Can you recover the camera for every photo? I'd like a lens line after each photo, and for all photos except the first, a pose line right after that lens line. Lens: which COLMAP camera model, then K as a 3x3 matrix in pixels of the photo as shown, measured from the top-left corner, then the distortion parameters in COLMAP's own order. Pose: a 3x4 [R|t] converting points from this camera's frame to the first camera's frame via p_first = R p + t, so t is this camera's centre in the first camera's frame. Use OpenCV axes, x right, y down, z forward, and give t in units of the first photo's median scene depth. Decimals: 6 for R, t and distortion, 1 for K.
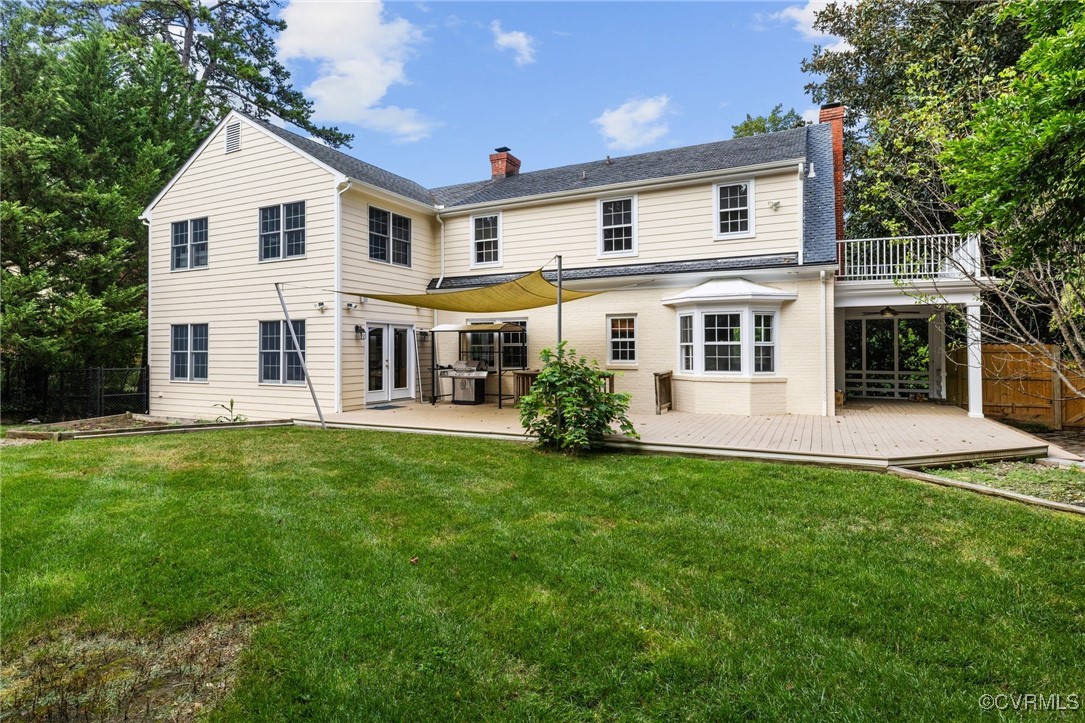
lens RADIAL K [[563.4, 0, 542.5], [0, 563.4, 361.5], [0, 0, 1]] dist [0.000227, 0.000380]
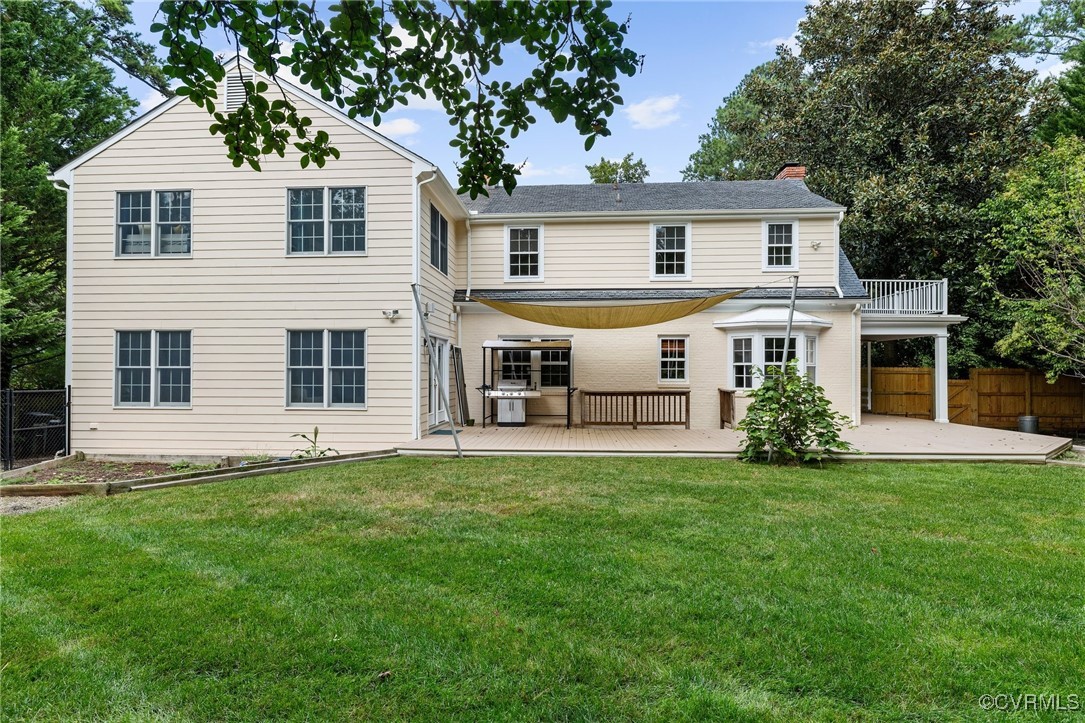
lens RADIAL K [[553.0, 0, 543.0], [0, 553.0, 383.8], [0, 0, 1]] dist [0.000387, -0.000323]
pose [[0.925219, -0.002219, 0.379427, -0.468529], [0.001877, 0.999997, 0.001270, 0.005010], [-0.379429, -0.000463, 0.925221, 0.137585]]
